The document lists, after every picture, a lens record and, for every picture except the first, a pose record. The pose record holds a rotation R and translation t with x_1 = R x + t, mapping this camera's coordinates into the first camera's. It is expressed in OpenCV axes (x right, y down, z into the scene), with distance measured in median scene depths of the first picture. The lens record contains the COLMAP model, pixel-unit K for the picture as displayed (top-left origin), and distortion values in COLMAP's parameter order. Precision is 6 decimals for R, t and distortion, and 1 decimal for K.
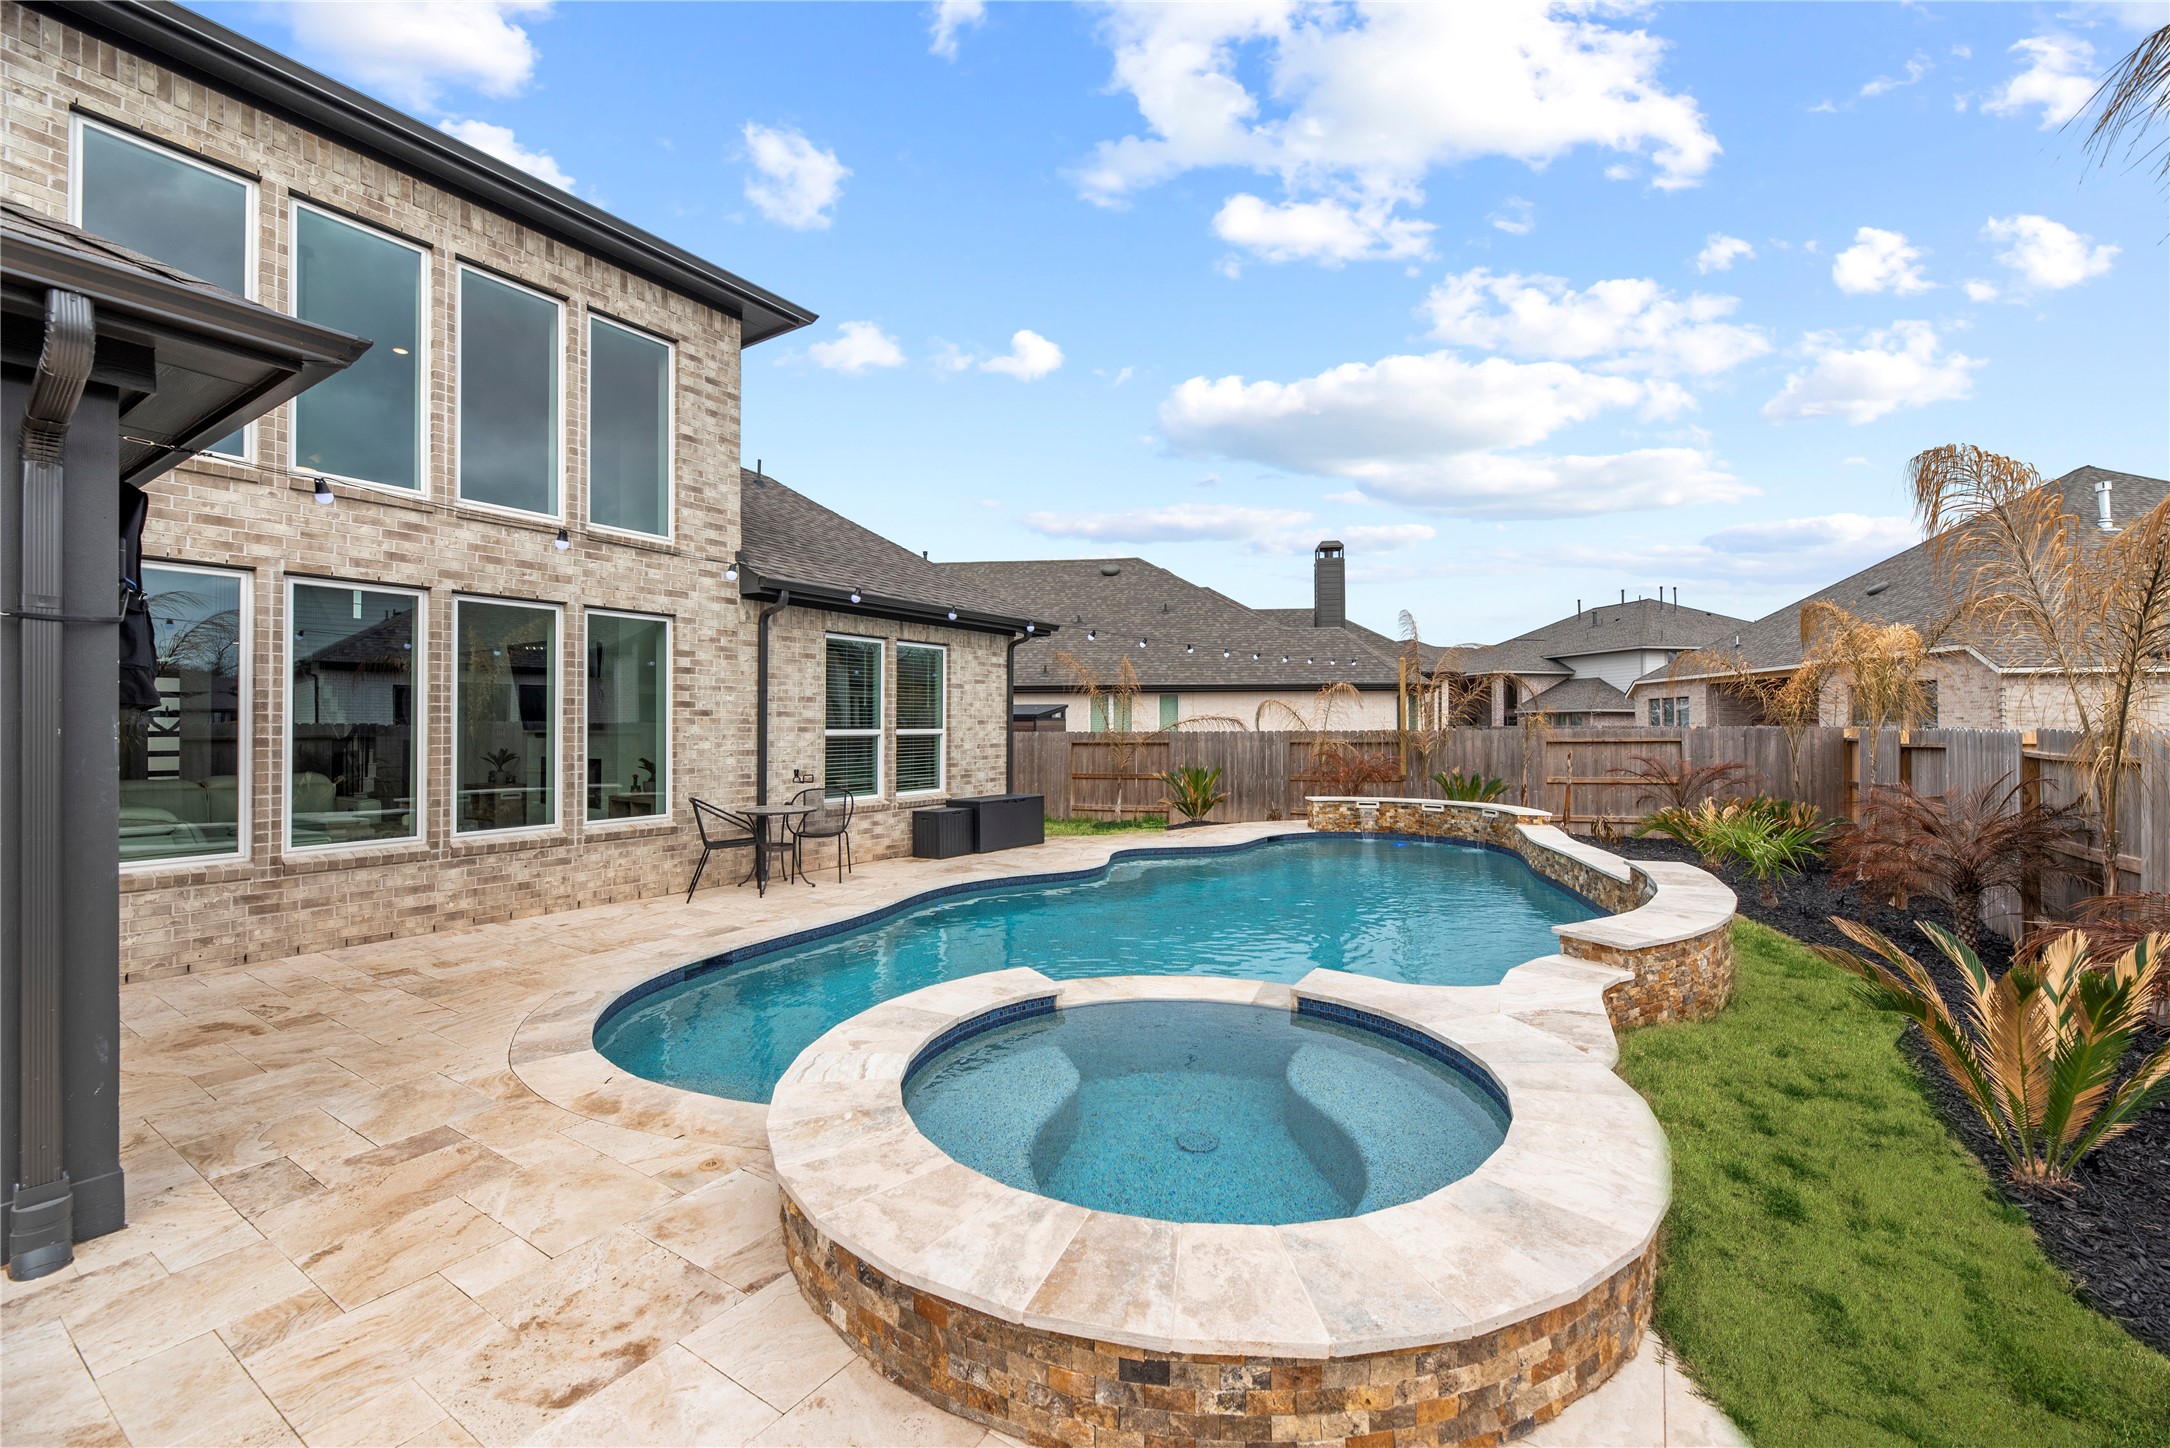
lens RADIAL K [[879.5, 0, 1082.6], [0, 879.5, 718.1], [0, 0, 1]] dist [0.003902, 0.000100]
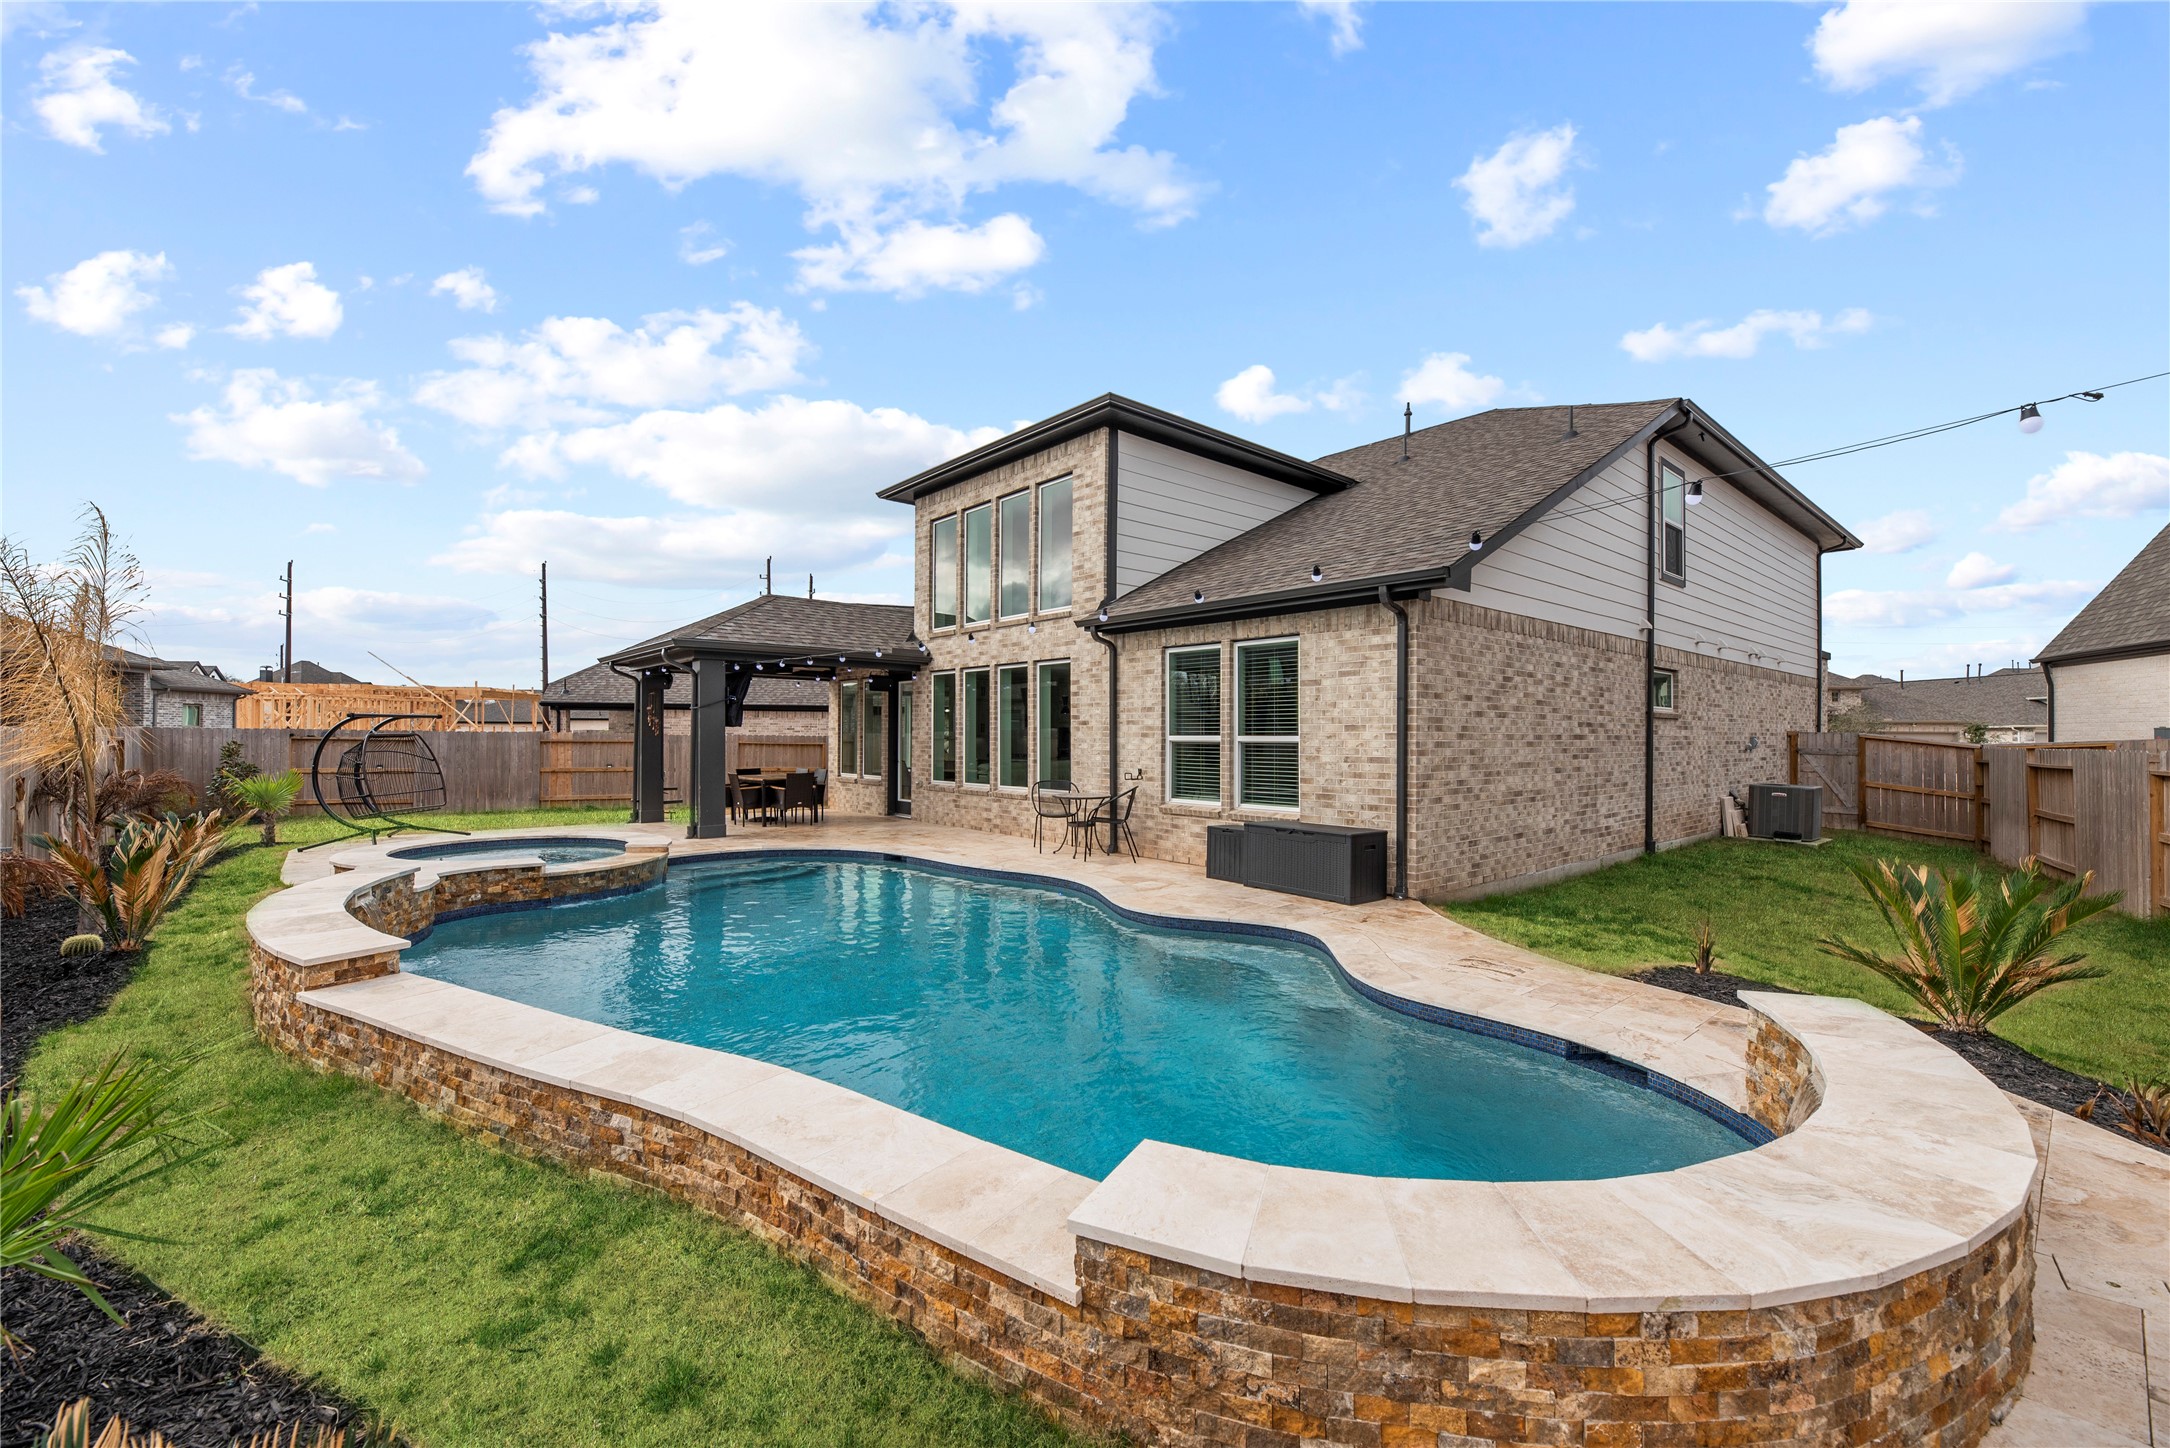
lens RADIAL K [[879.5, 0, 1084.8], [0, 879.5, 730.7], [0, 0, 1]] dist [0.003902, 0.000100]
pose [[-0.266691, -0.009750, -0.963733, 0.724036], [0.000419, 0.999948, -0.010233, 0.016387], [0.963782, -0.003133, -0.266673, 1.074014]]
